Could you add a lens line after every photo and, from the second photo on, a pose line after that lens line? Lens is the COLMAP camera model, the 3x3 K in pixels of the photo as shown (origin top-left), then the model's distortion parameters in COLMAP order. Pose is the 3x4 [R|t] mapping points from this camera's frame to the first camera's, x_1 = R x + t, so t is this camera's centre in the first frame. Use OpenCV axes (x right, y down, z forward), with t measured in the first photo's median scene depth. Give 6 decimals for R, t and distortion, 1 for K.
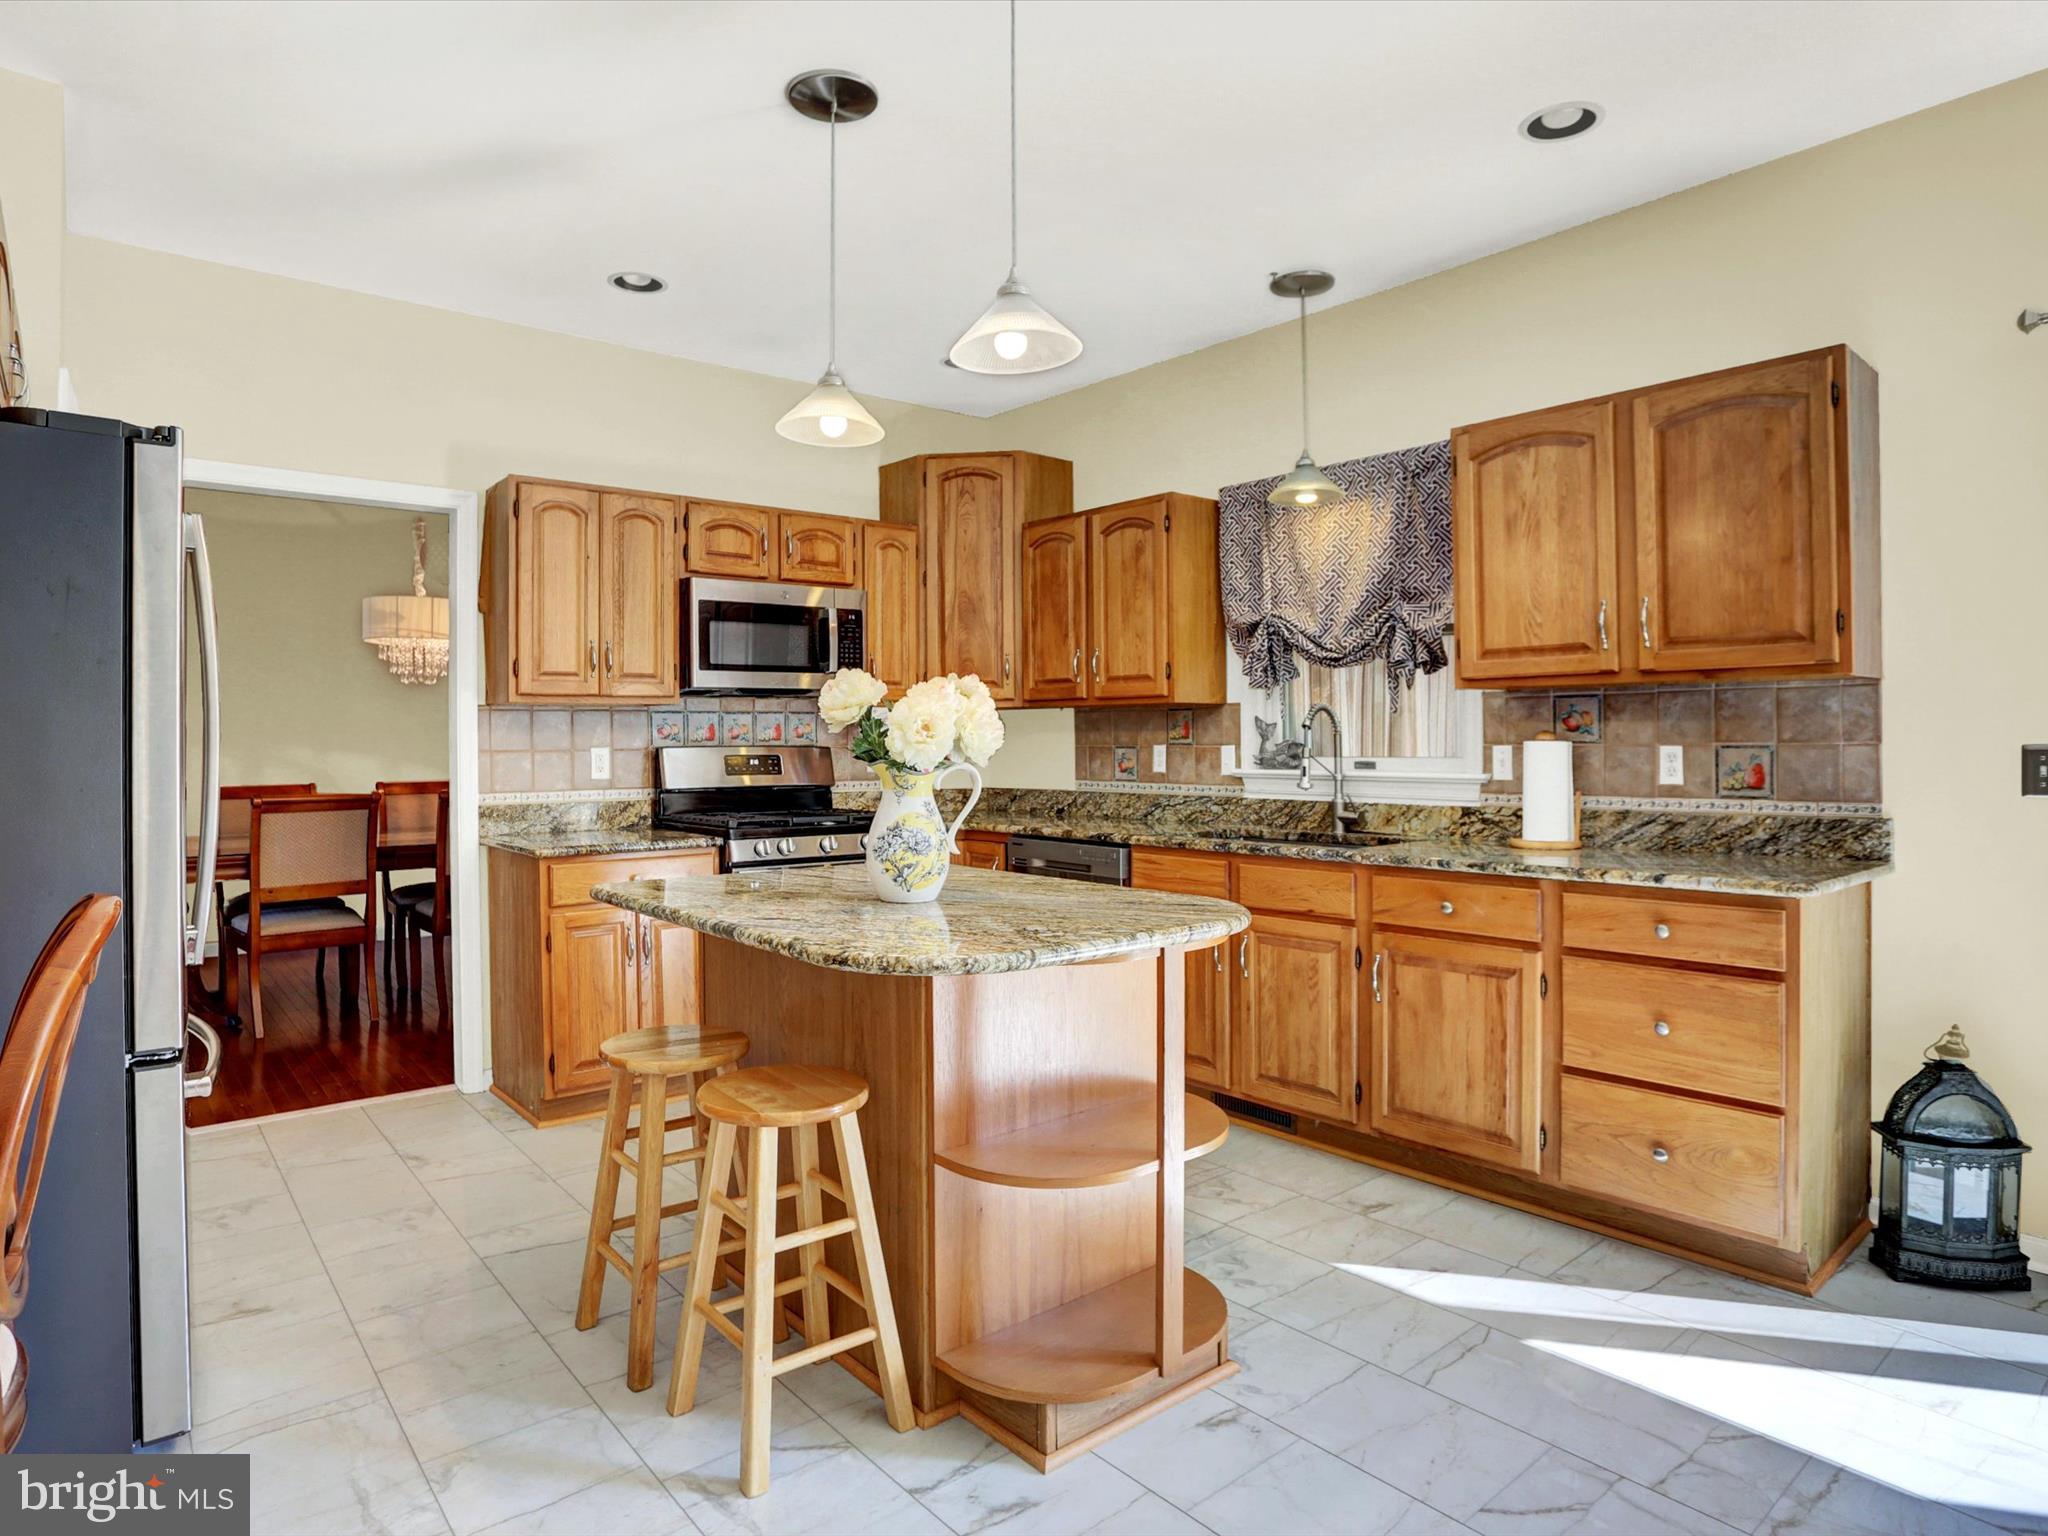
lens RADIAL K [[1158.0, 0, 1014.7], [0, 1158.0, 754.6], [0, 0, 1]] dist [-0.060956, 0.017579]
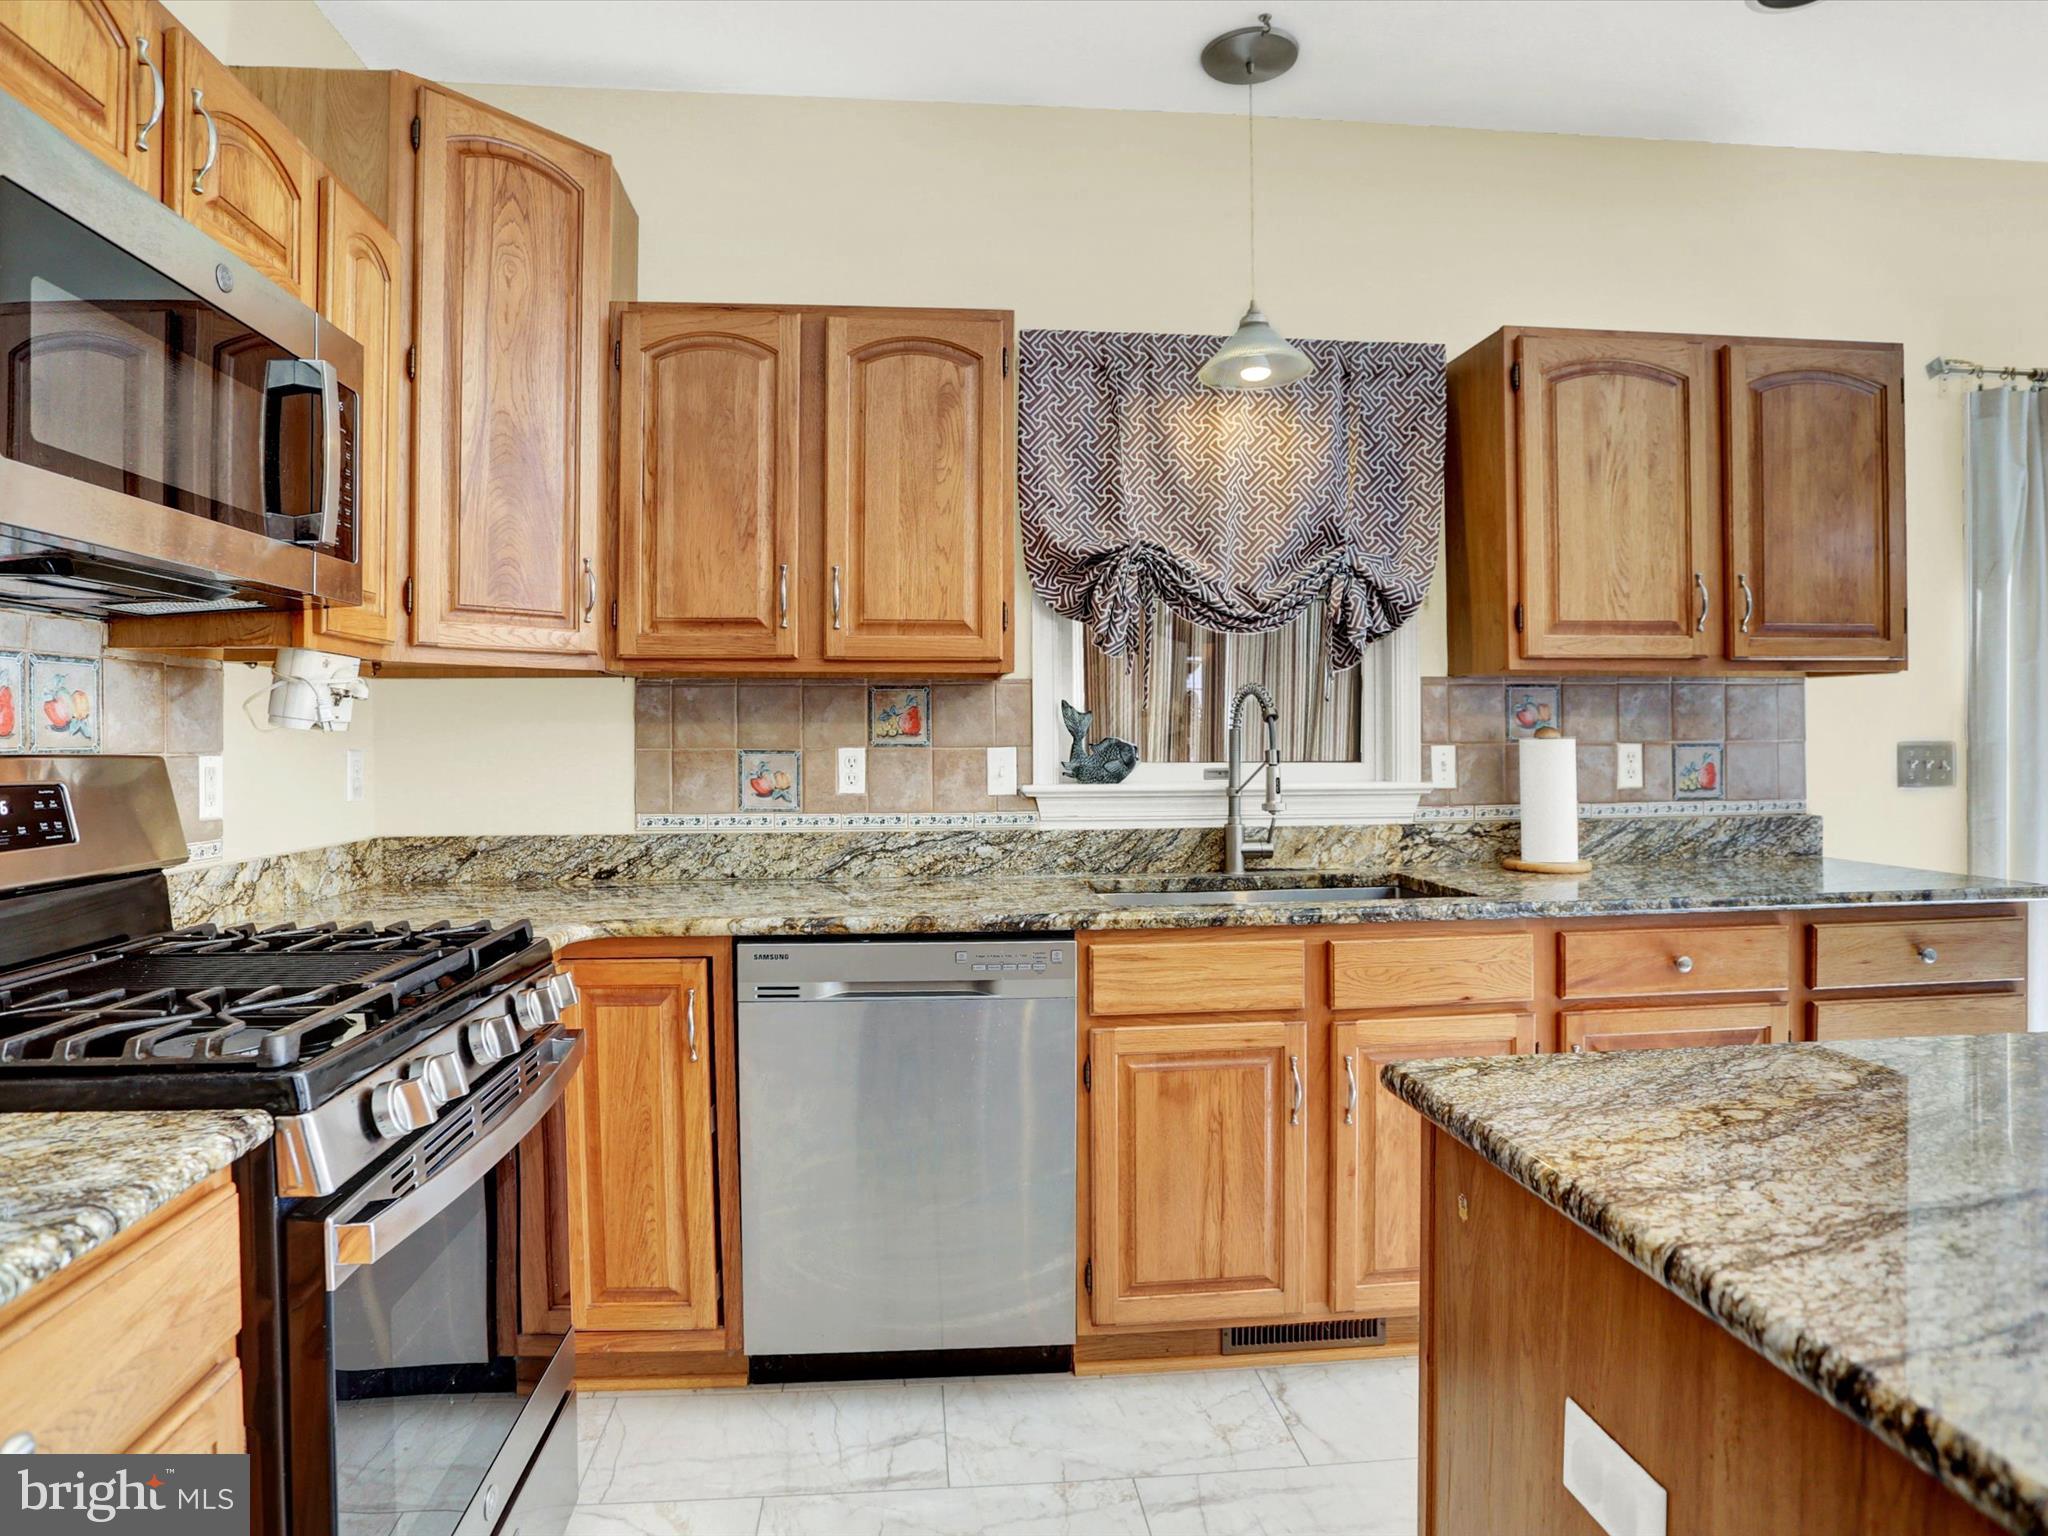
lens RADIAL K [[1158.0, 0, 1024.3], [0, 1158.0, 749.0], [0, 0, 1]] dist [-0.060956, 0.017579]
pose [[0.578260, -0.003774, 0.815844, -0.392764], [0.011246, 0.999931, -0.003345, -0.005941], [-0.815775, 0.011109, 0.578263, 0.780387]]
